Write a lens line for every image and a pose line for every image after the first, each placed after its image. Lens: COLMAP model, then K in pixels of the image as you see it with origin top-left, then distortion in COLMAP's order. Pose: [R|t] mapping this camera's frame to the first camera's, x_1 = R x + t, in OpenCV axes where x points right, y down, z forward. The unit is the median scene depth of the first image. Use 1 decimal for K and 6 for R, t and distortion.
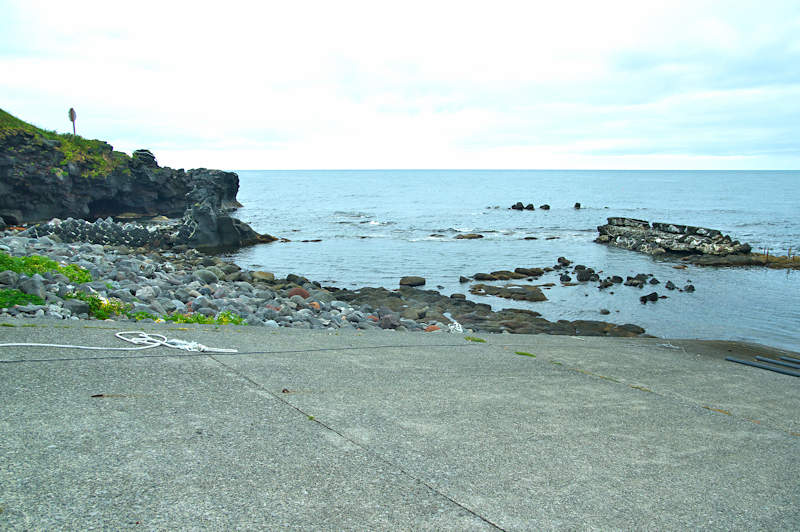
lens RADIAL K [[634.8, 0, 396.5], [0, 634.8, 267.1], [0, 0, 1]] dist [-0.009777, 0.007808]
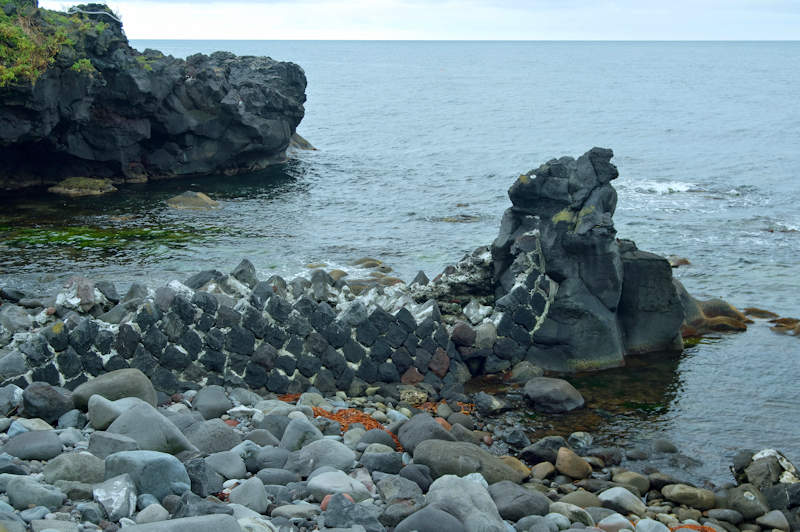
lens RADIAL K [[1183.2, 0, 400.4], [0, 1183.2, 266.9], [0, 0, 1]] dist [0.042046, 0.000000]
pose [[0.999889, 0.001099, 0.014871, -0.280692], [-0.001662, 0.999280, 0.037910, -0.068334], [-0.014818, -0.037930, 0.999171, 0.343610]]
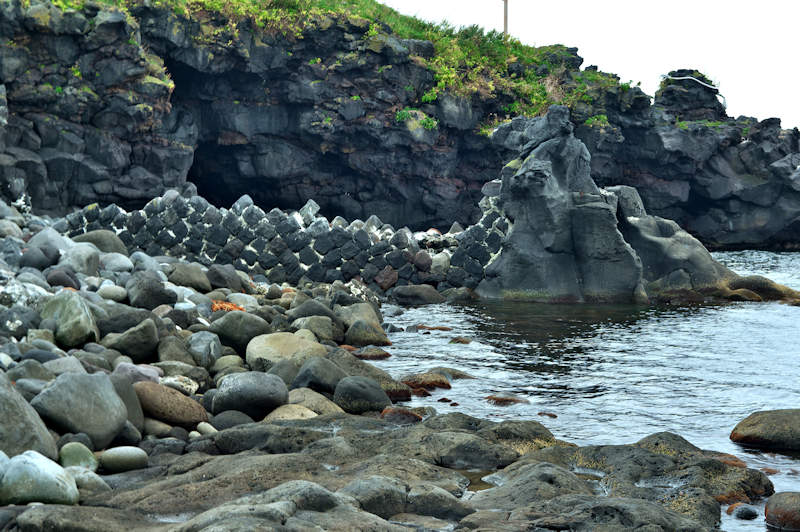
lens RADIAL K [[1637.2, 0, 399.2], [0, 1637.2, 265.4], [0, 0, 1]] dist [0.044541, 0.000000]
pose [[0.743828, 0.033486, -0.667532, 0.132453], [-0.107549, 0.991726, -0.070091, 0.010081], [0.659662, 0.123928, 0.741275, 0.262952]]
